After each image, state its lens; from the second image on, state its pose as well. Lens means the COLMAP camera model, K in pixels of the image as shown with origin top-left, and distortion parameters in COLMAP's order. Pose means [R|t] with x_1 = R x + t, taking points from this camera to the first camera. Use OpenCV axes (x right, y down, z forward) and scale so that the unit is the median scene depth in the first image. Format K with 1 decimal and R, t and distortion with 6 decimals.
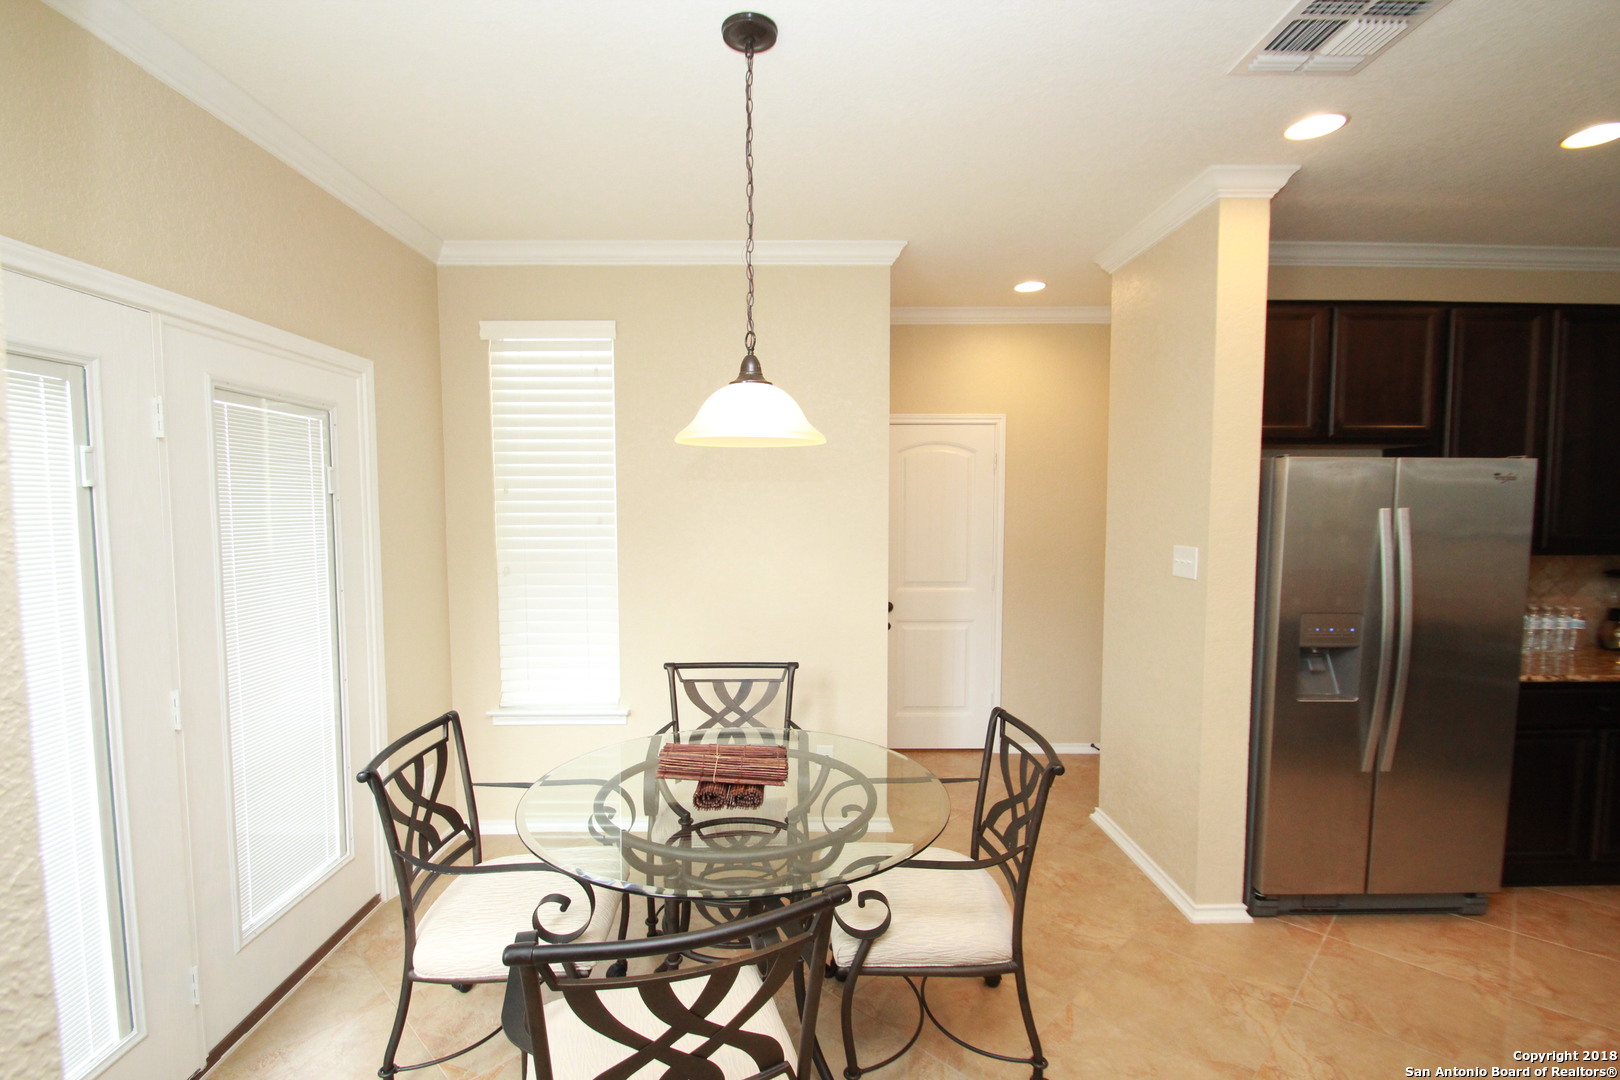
lens RADIAL K [[748.7, 0, 790.7], [0, 748.7, 552.9], [0, 0, 1]] dist [0.007118, -0.012386]
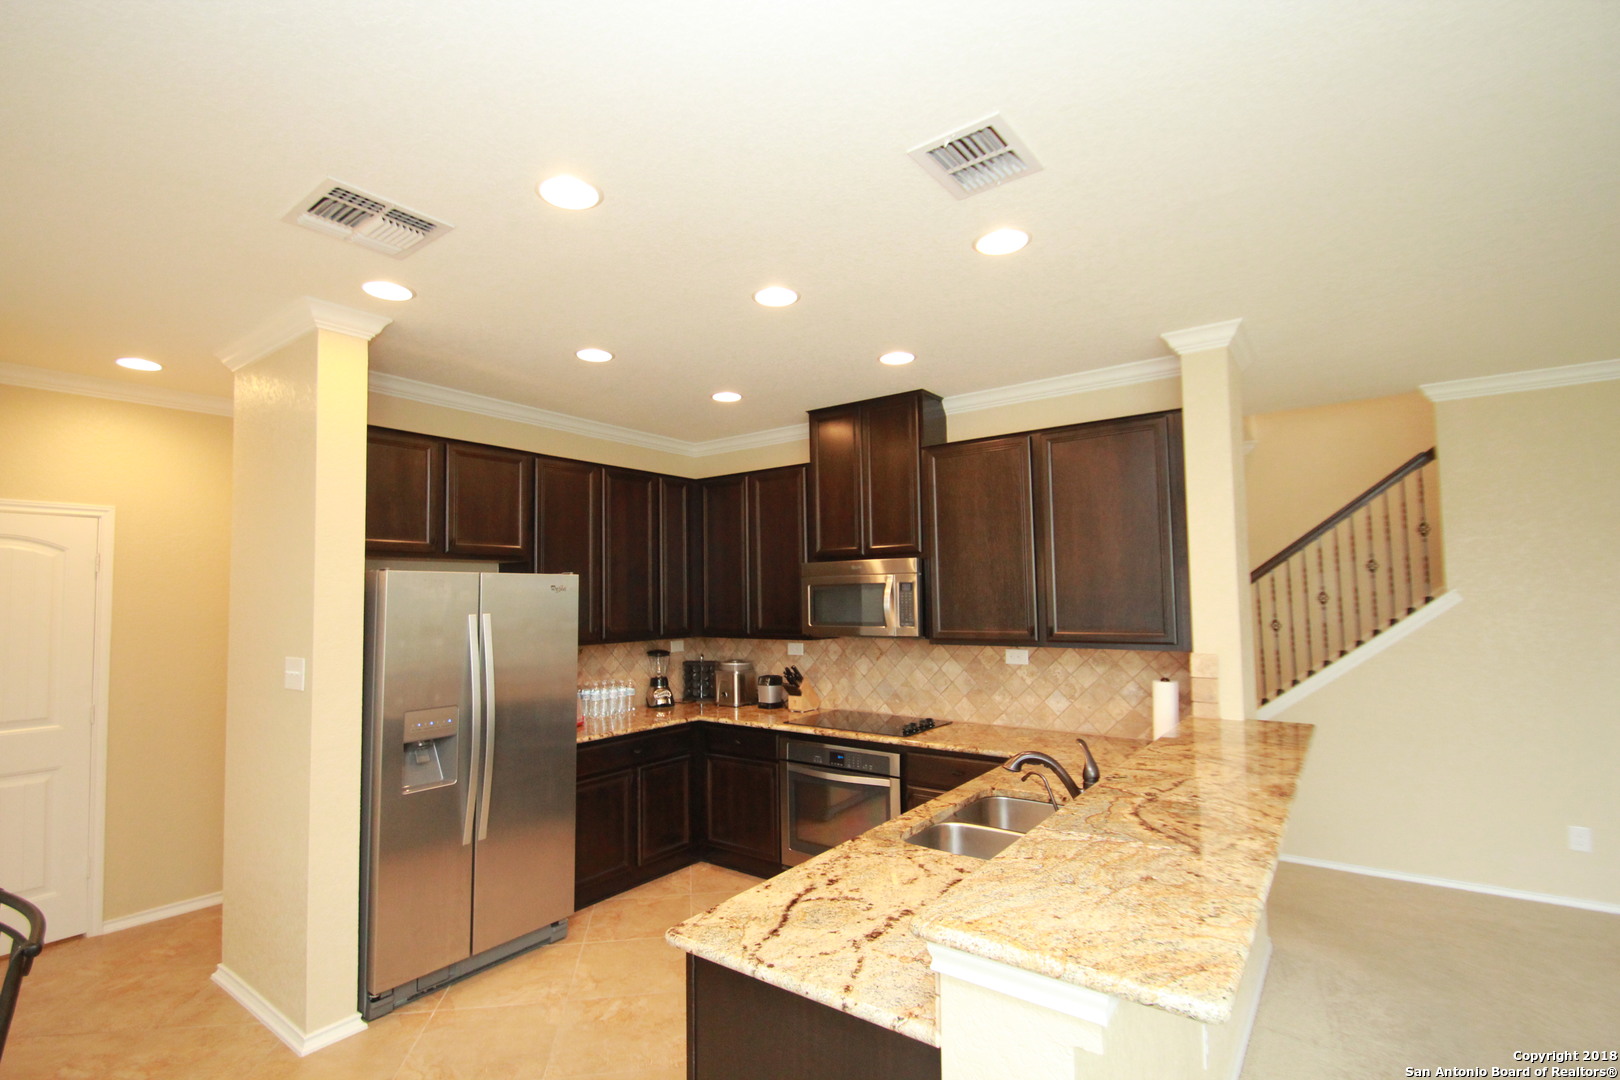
lens RADIAL K [[748.7, 0, 790.7], [0, 748.7, 552.9], [0, 0, 1]] dist [0.007118, -0.012386]
pose [[0.604795, 0.038868, 0.795432, 0.136049], [0.067824, 0.992666, -0.100075, -0.001825], [-0.793488, 0.114474, 0.597723, -0.126788]]
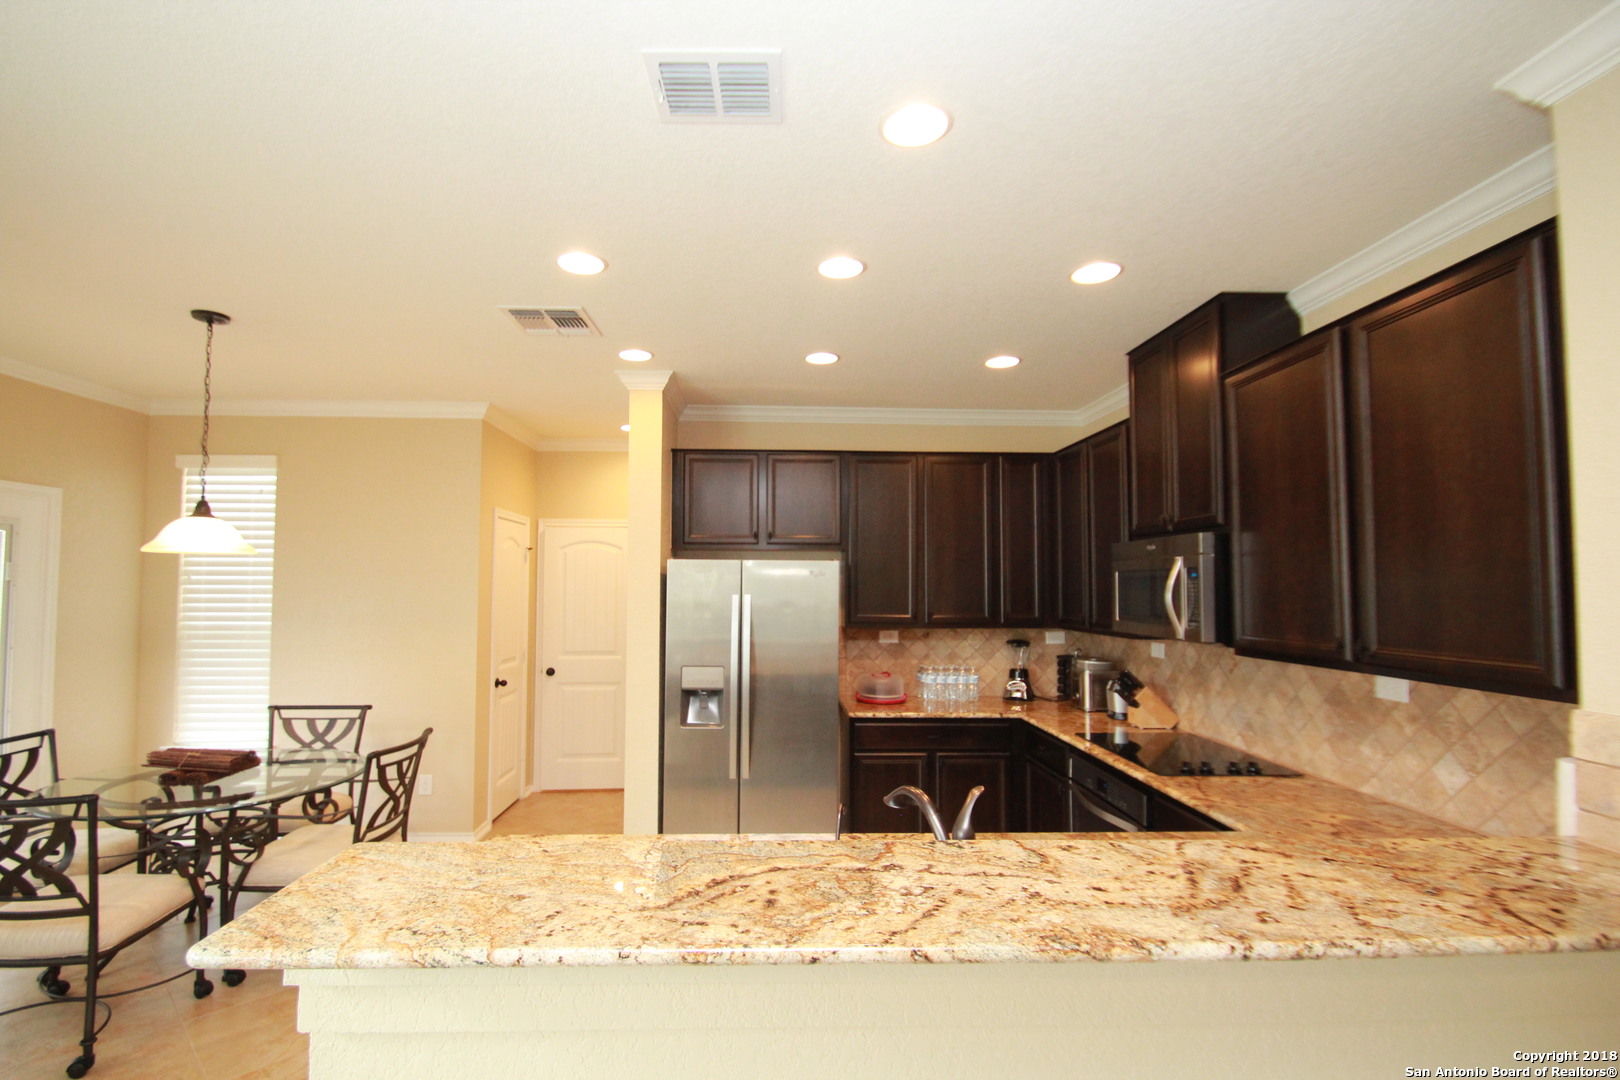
lens RADIAL K [[748.7, 0, 790.7], [0, 748.7, 552.9], [0, 0, 1]] dist [0.007118, -0.012386]
pose [[0.999542, 0.006622, 0.029542, 0.813022], [-0.003241, 0.993583, -0.113058, 0.025274], [-0.030101, 0.112911, 0.993149, -0.454218]]
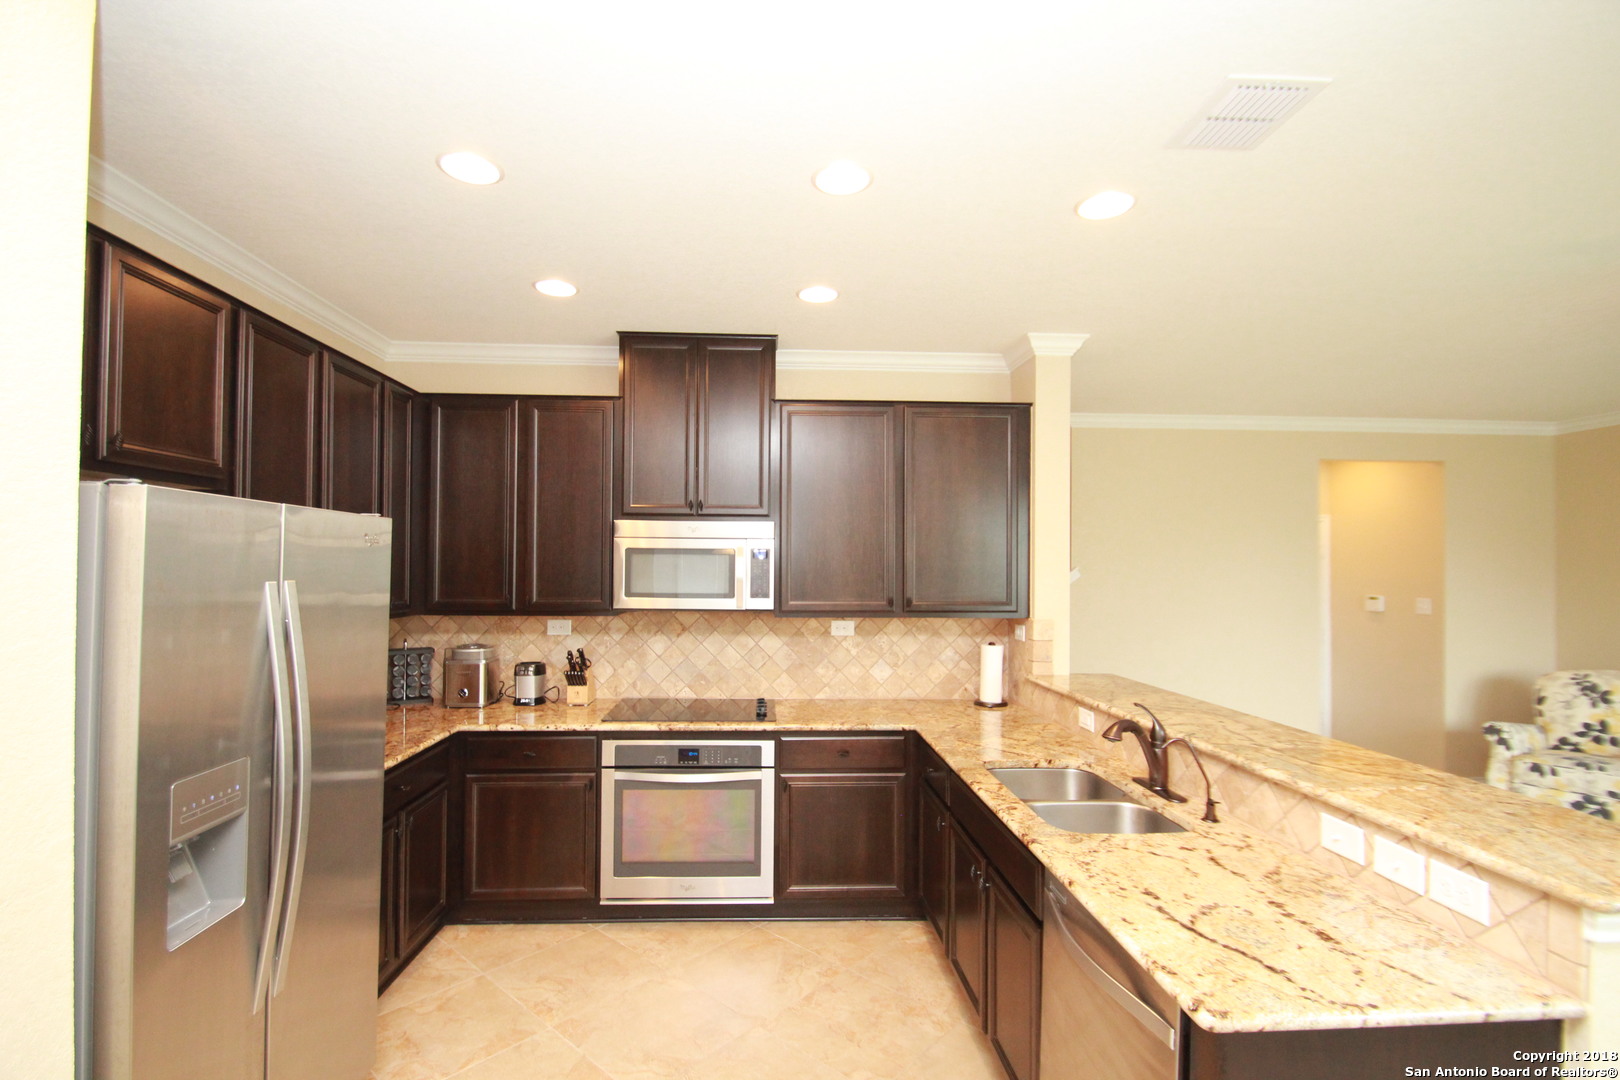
lens RADIAL K [[748.7, 0, 790.7], [0, 748.7, 552.9], [0, 0, 1]] dist [0.007118, -0.012386]
pose [[-0.035254, 0.018206, 0.999213, 0.132002], [0.061144, 0.998000, -0.016027, -0.043404], [-0.997506, 0.060531, -0.036296, 0.546469]]
